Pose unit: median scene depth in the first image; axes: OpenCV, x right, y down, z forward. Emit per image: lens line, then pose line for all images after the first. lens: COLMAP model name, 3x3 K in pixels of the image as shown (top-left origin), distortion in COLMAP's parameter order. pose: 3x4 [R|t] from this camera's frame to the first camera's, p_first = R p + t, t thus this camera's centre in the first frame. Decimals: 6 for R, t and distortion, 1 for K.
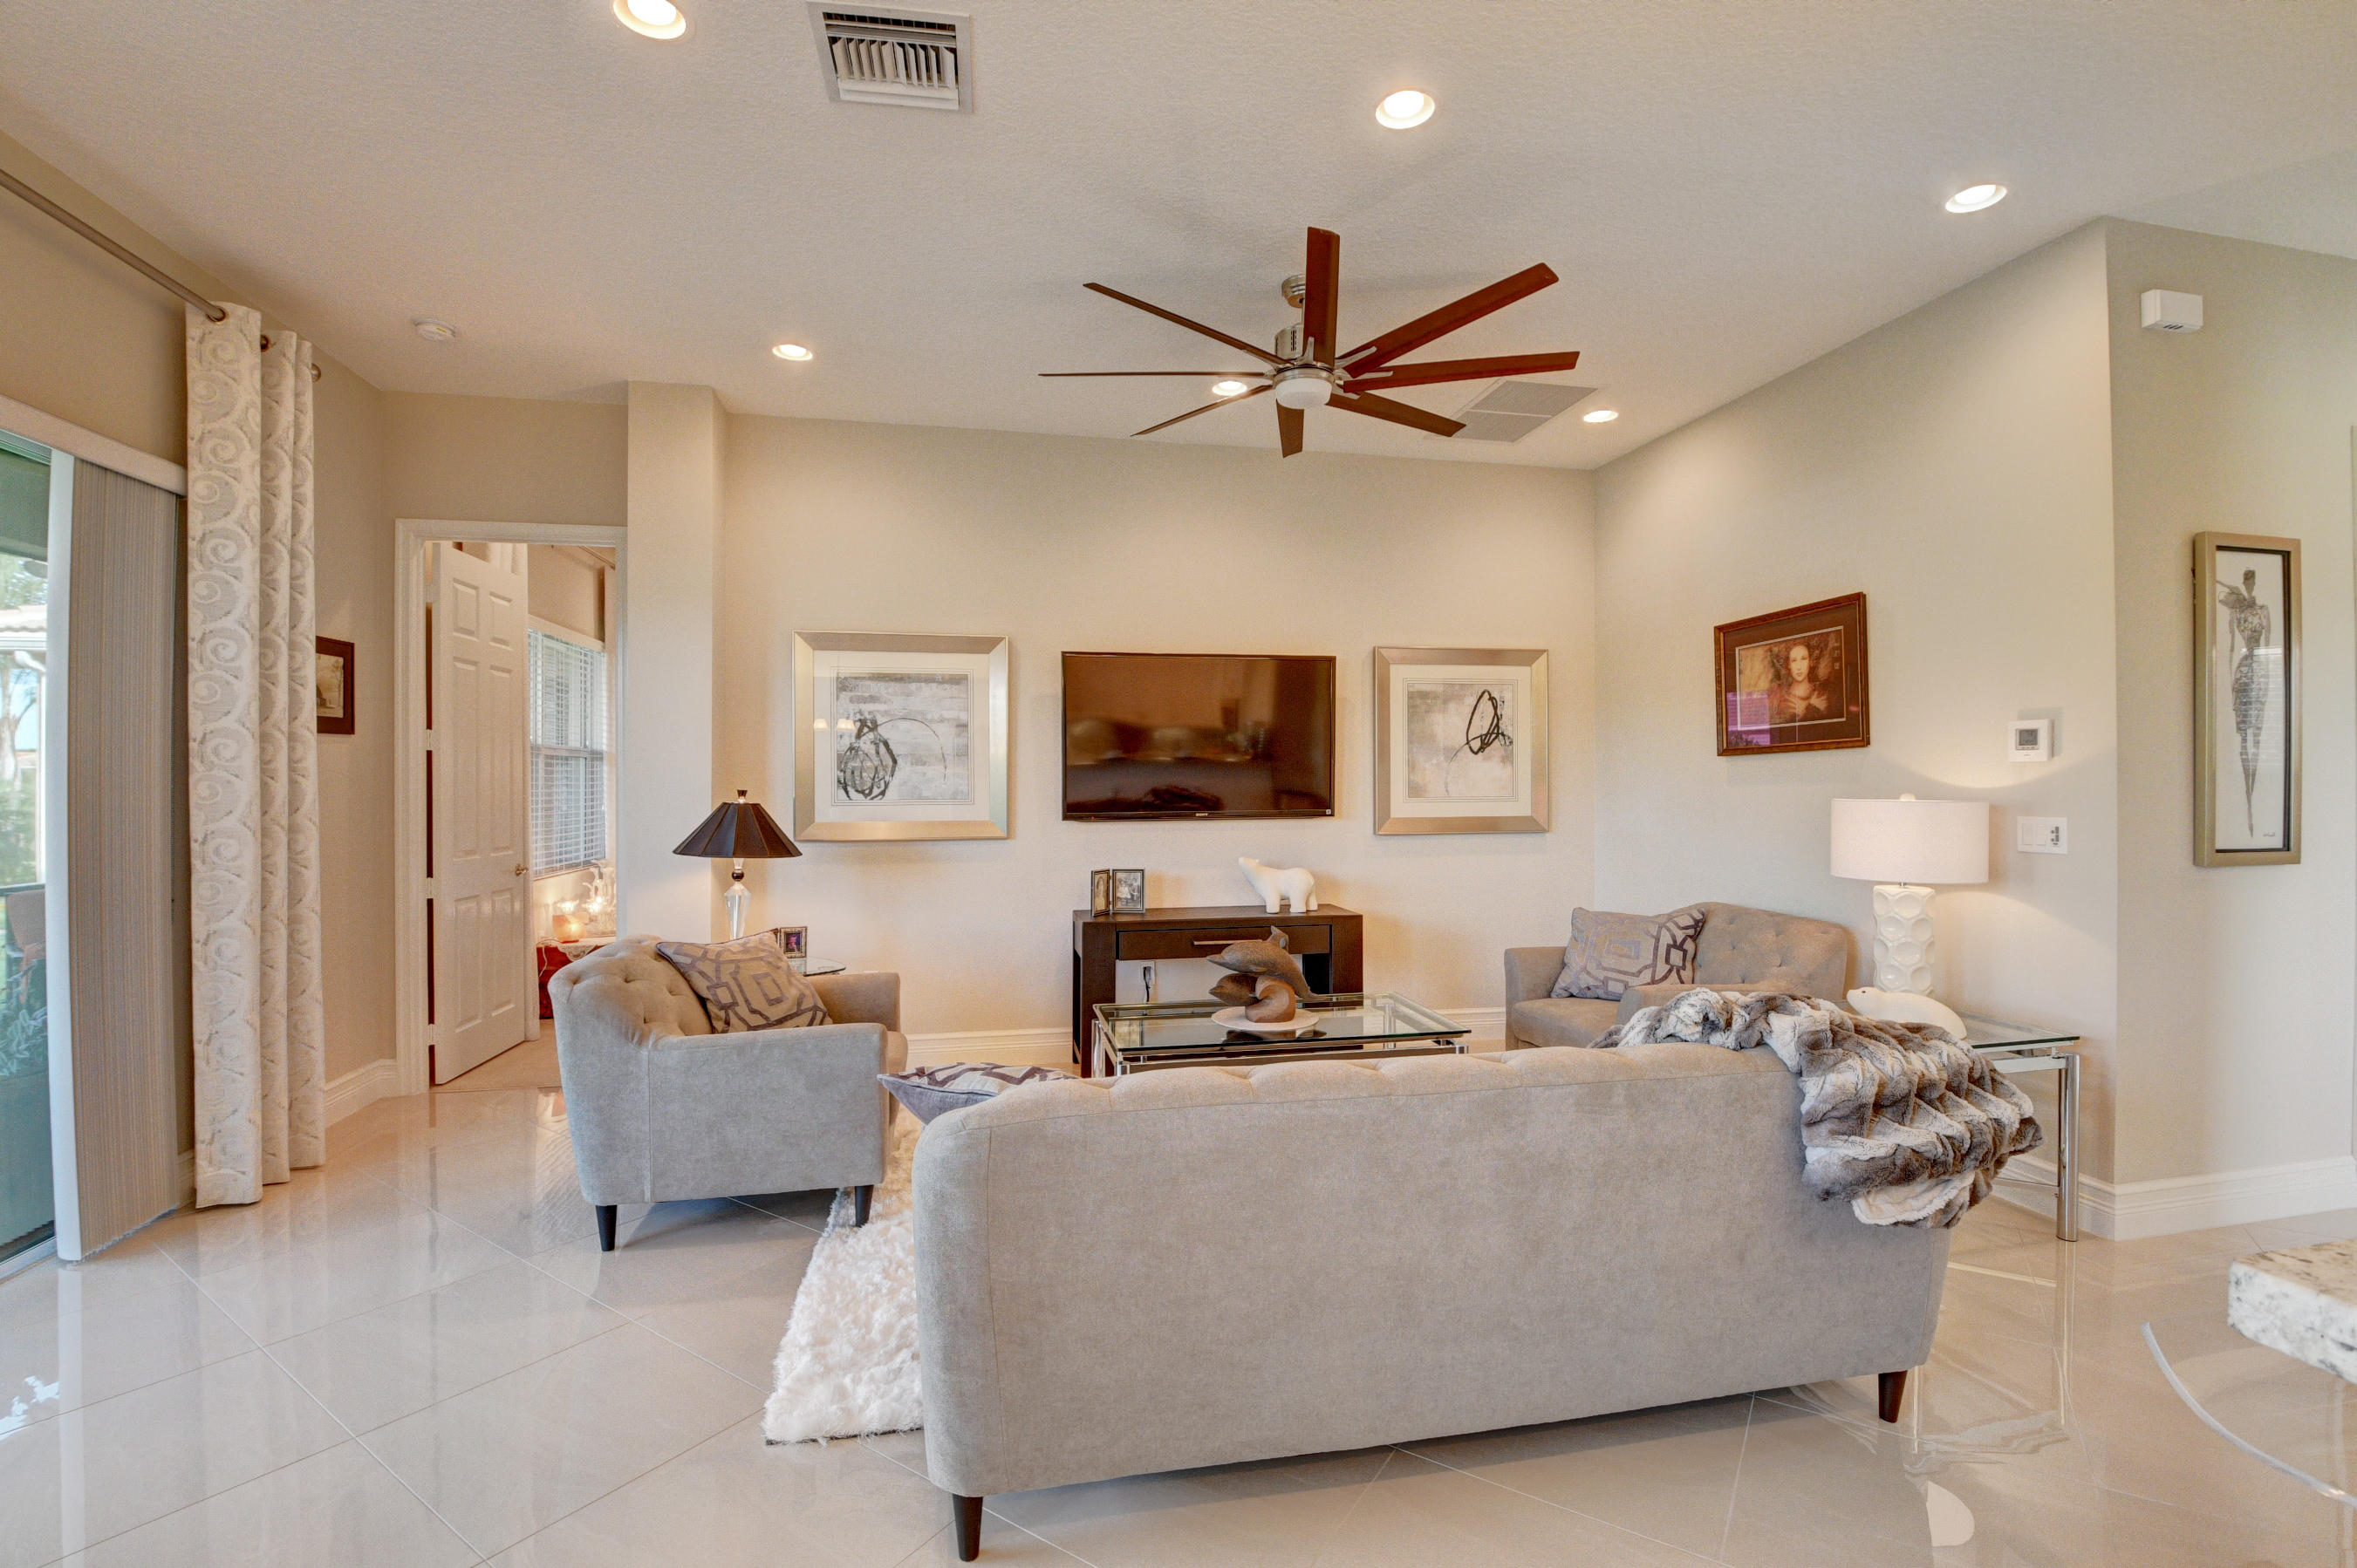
lens RADIAL K [[1038.0, 0, 1170.3], [0, 1038.0, 775.5], [0, 0, 1]] dist [0.005061, -0.017744]
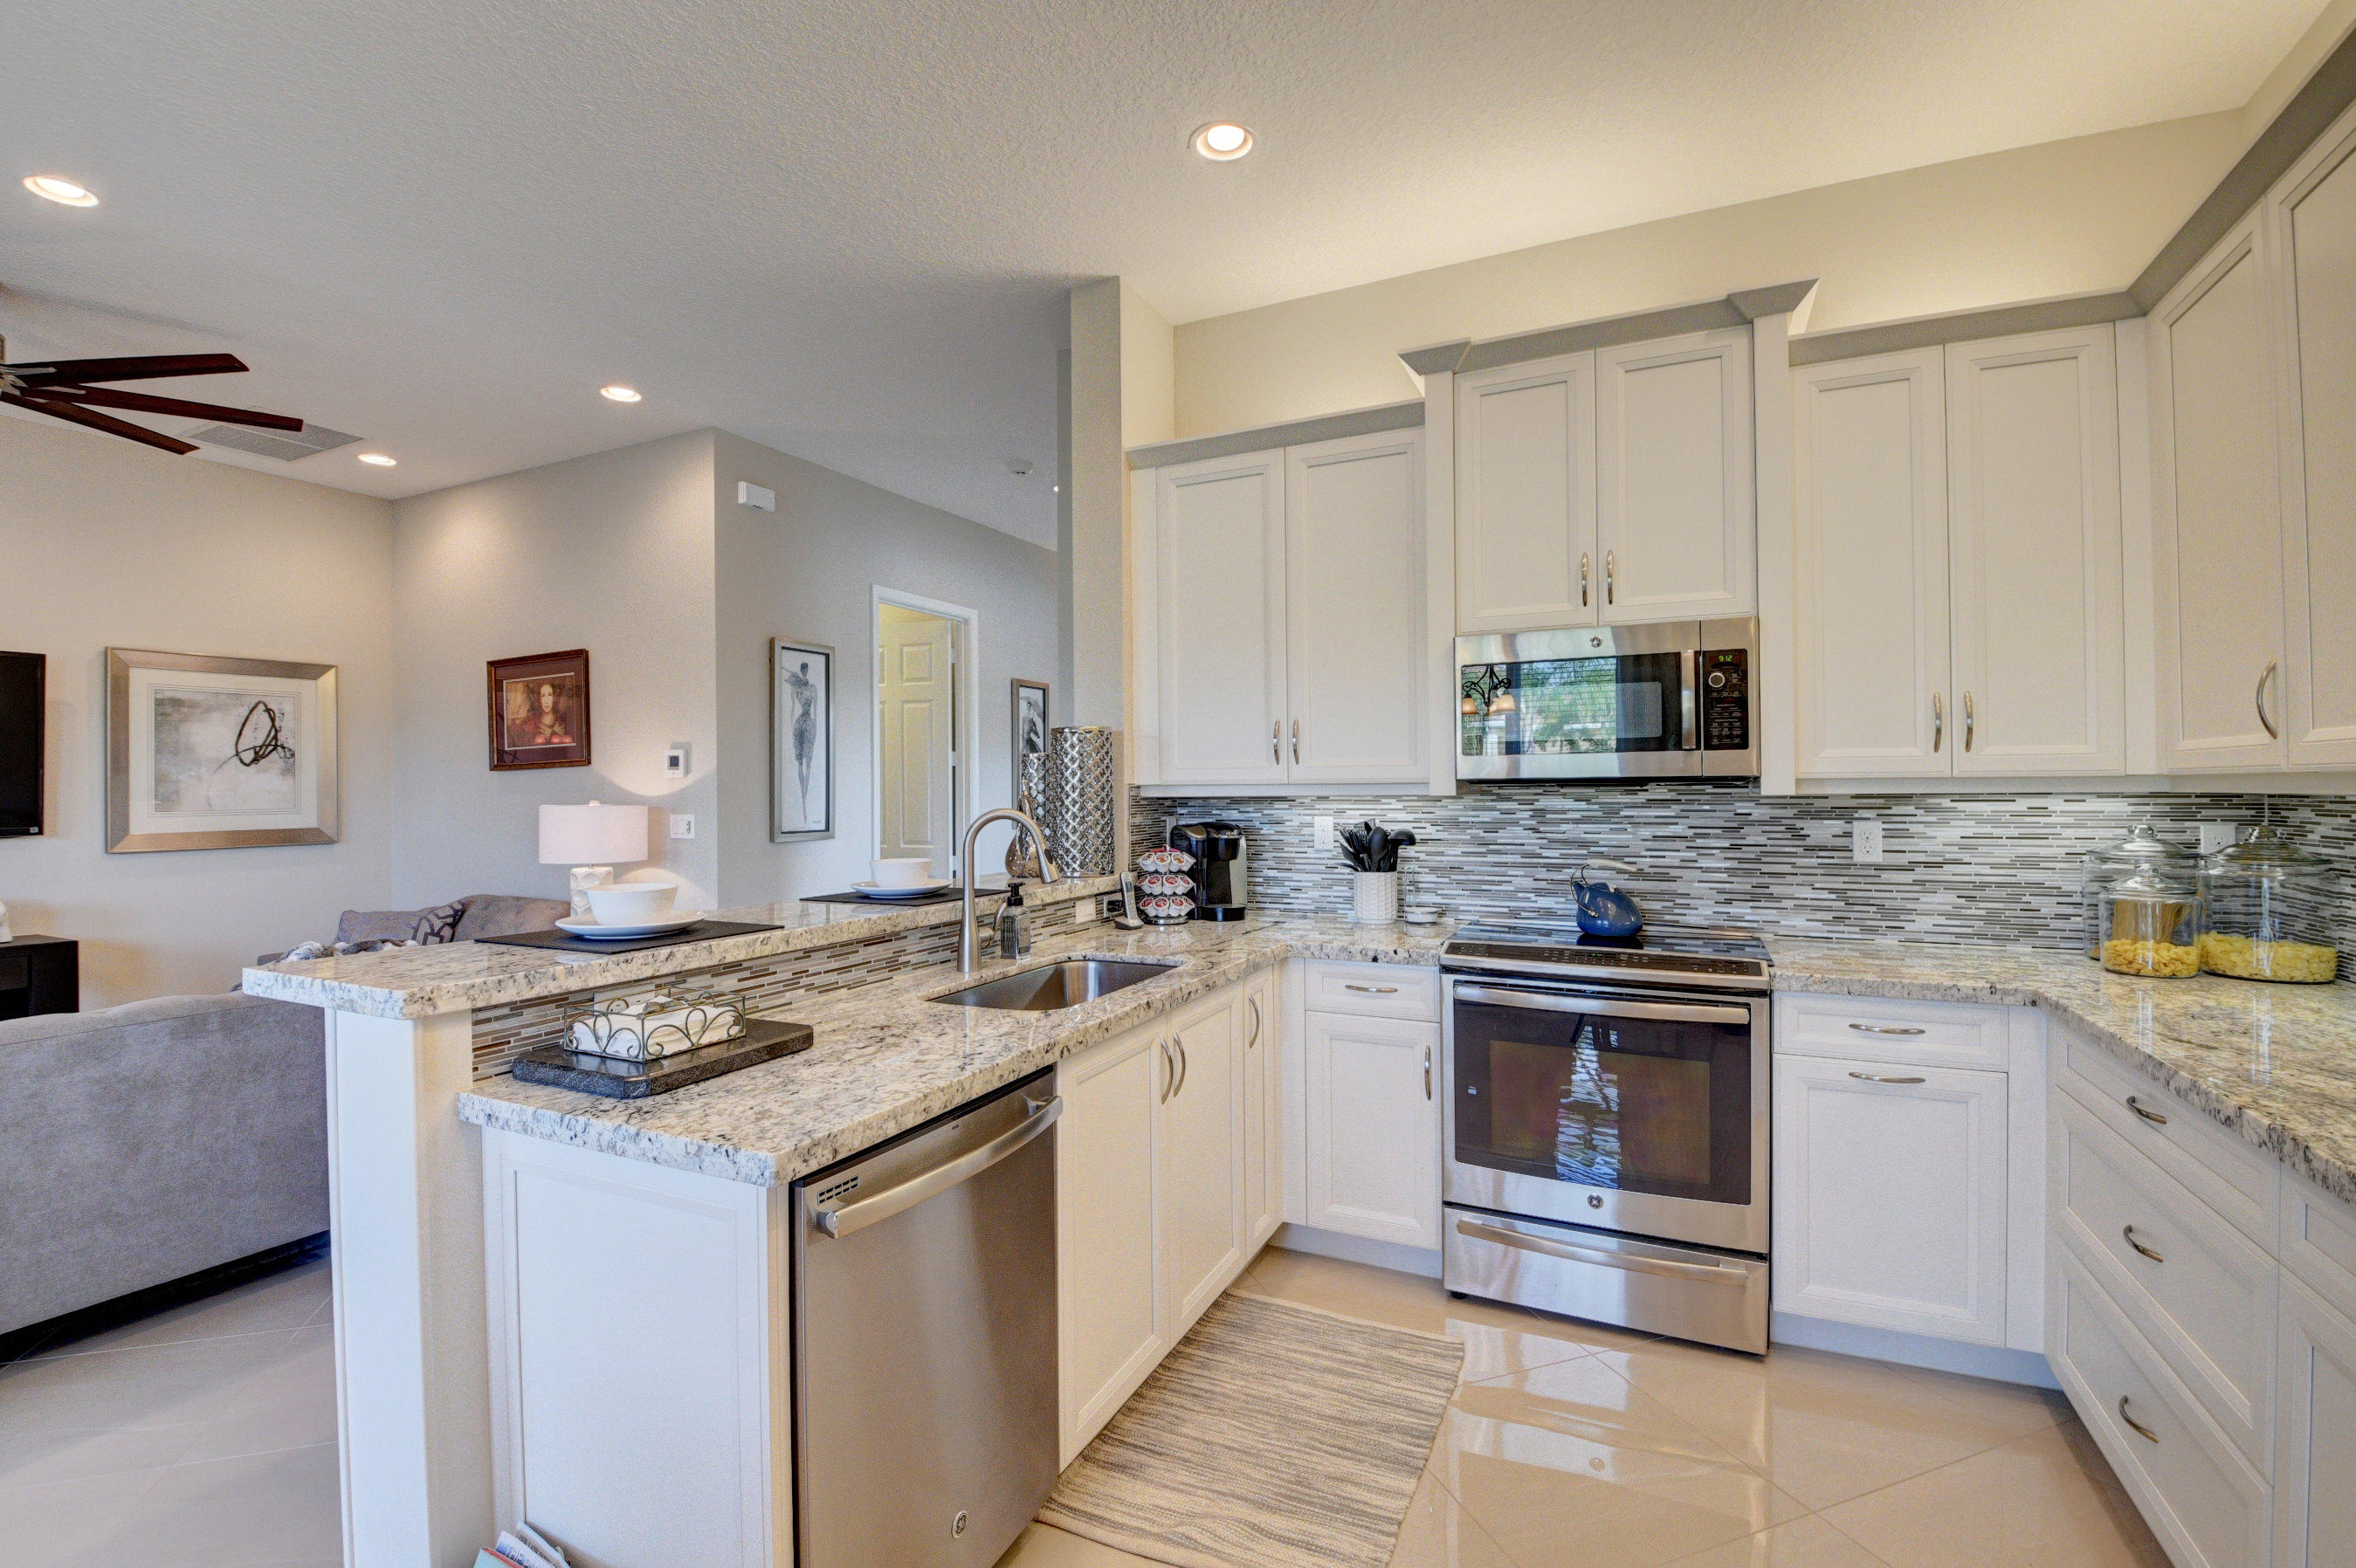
lens RADIAL K [[1037.6, 0, 1183.2], [0, 1037.6, 782.5], [0, 0, 1]] dist [0.005061, -0.017744]
pose [[0.591144, -0.000028, 0.806566, 0.037592], [0.003267, 0.999992, -0.002360, -0.000184], [-0.806560, 0.004031, 0.591139, -0.319480]]
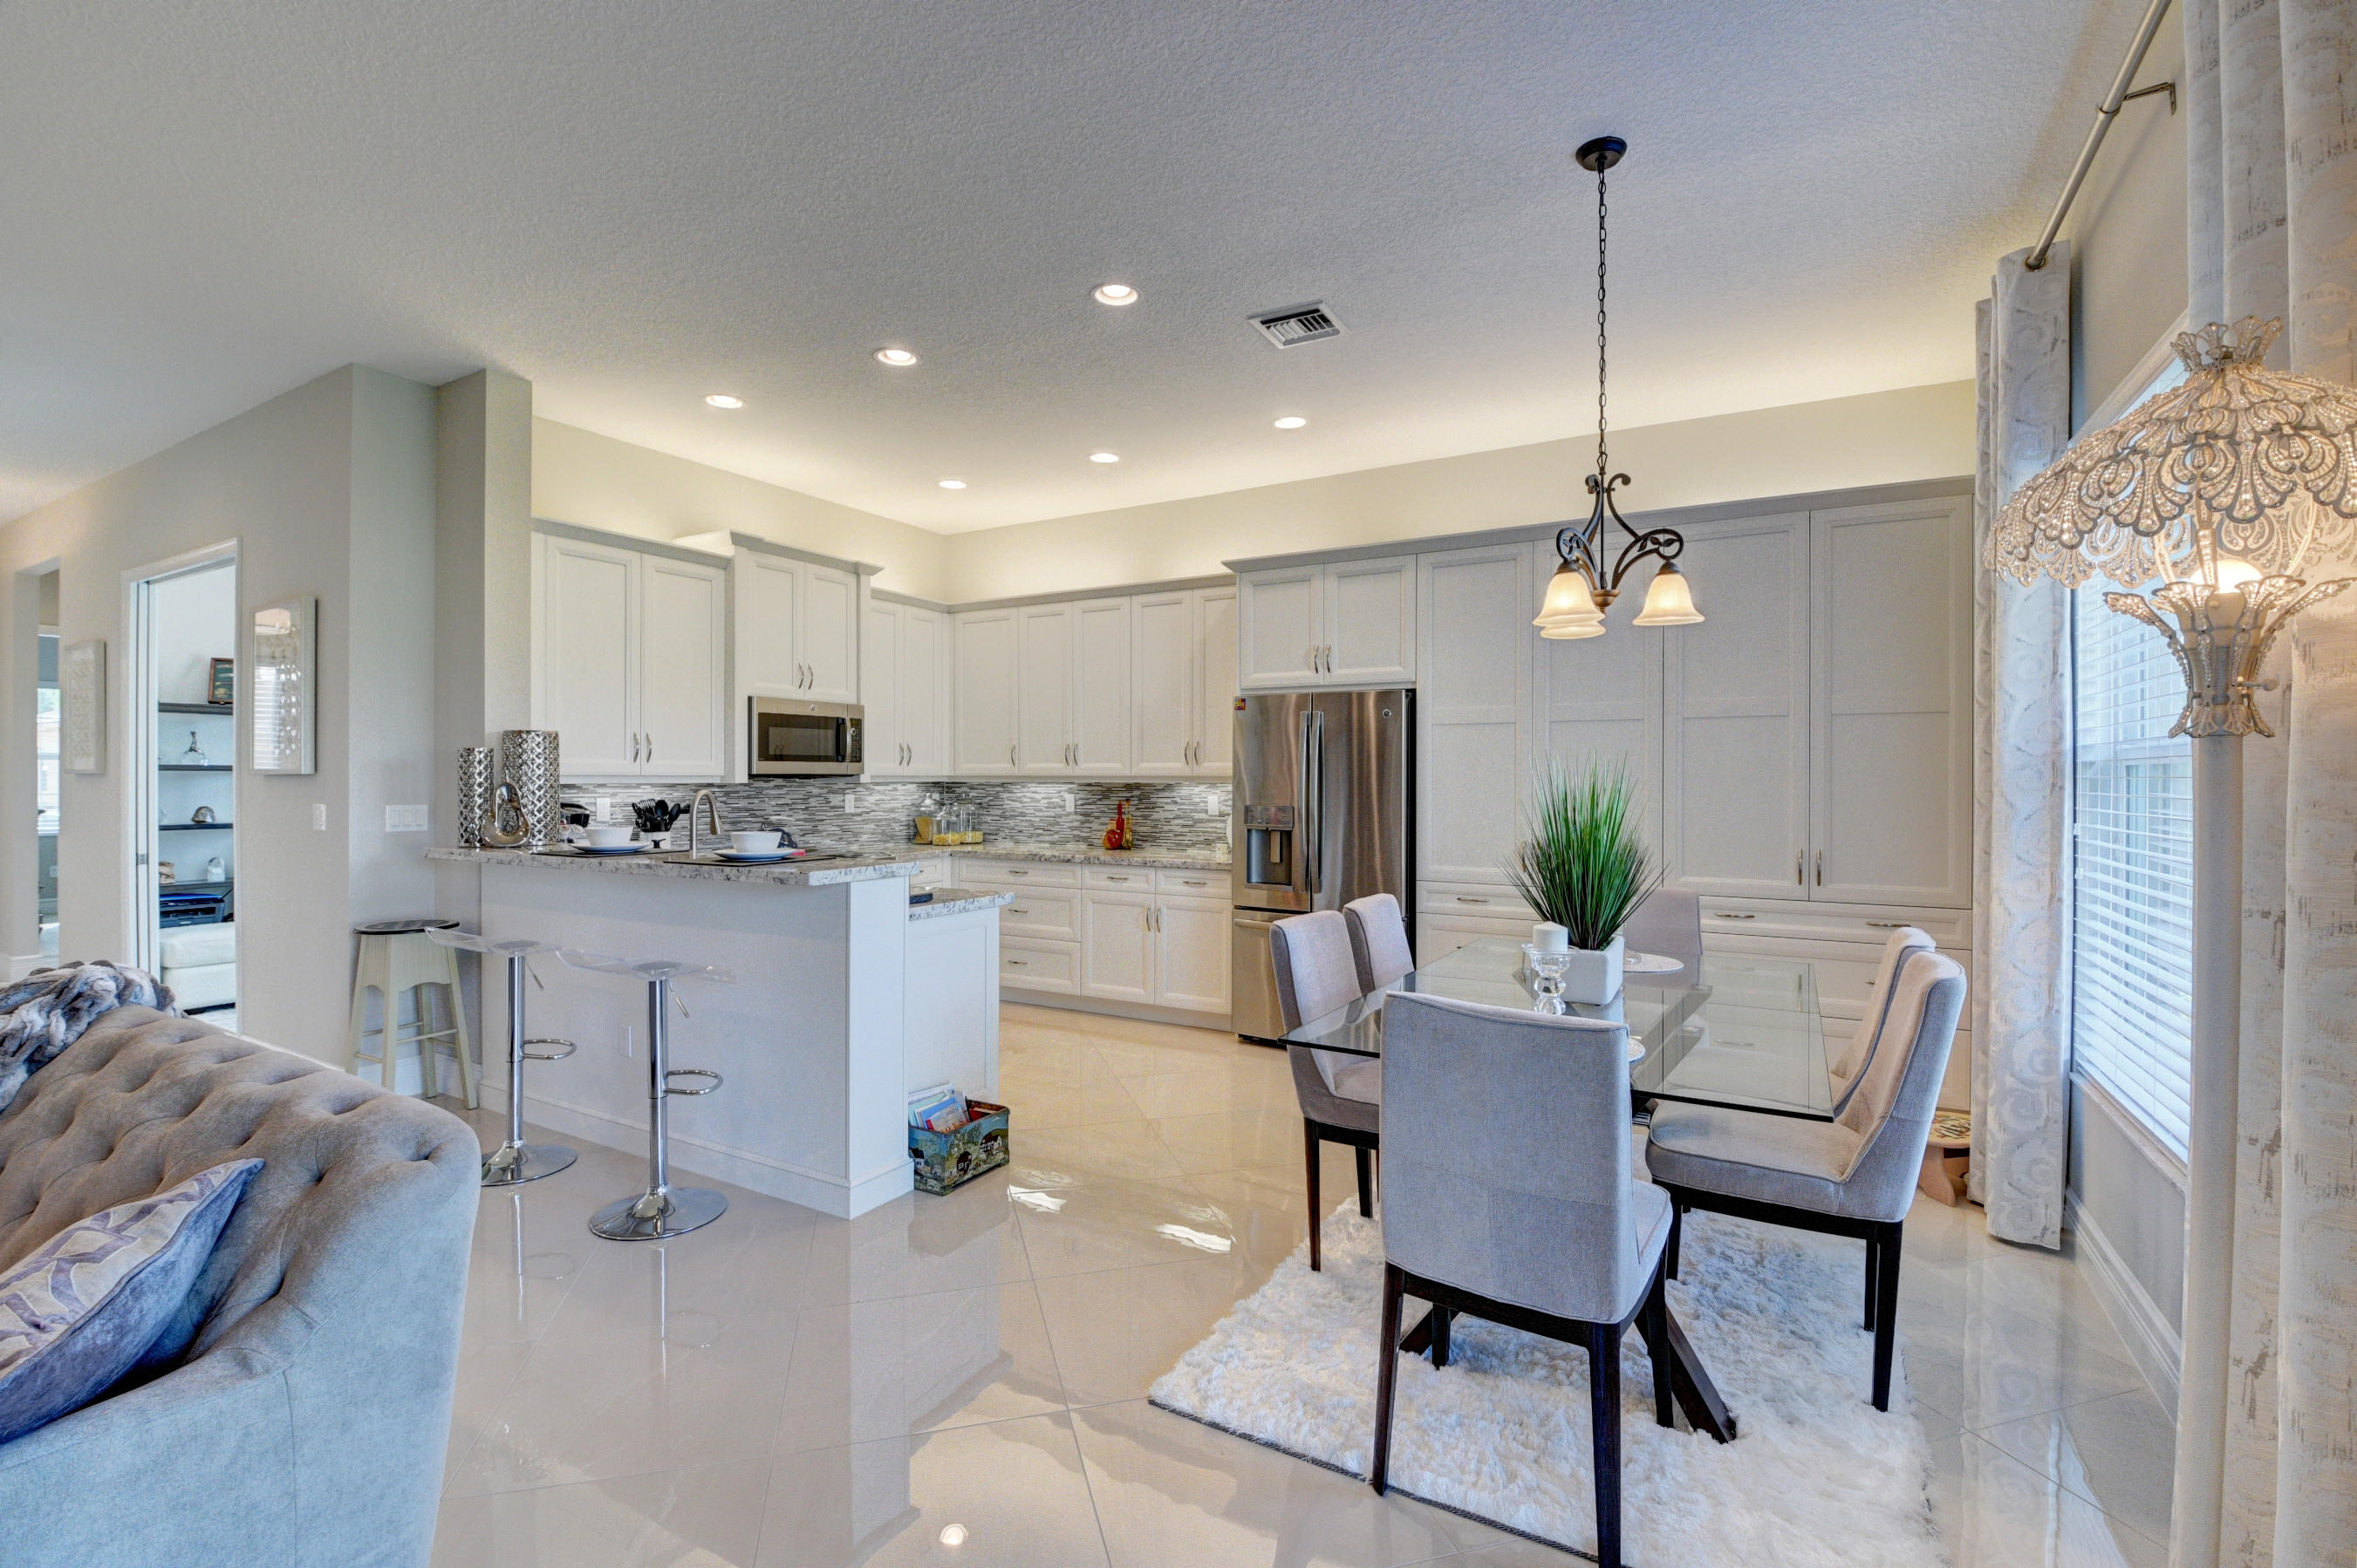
lens RADIAL K [[1038.0, 0, 1183.0], [0, 1038.0, 777.5], [0, 0, 1]] dist [0.005061, -0.017744]
pose [[-0.758629, -0.000428, 0.651523, -0.448378], [-0.004232, 0.999982, -0.004270, 0.003836], [-0.651510, -0.005997, -0.758617, 0.445911]]
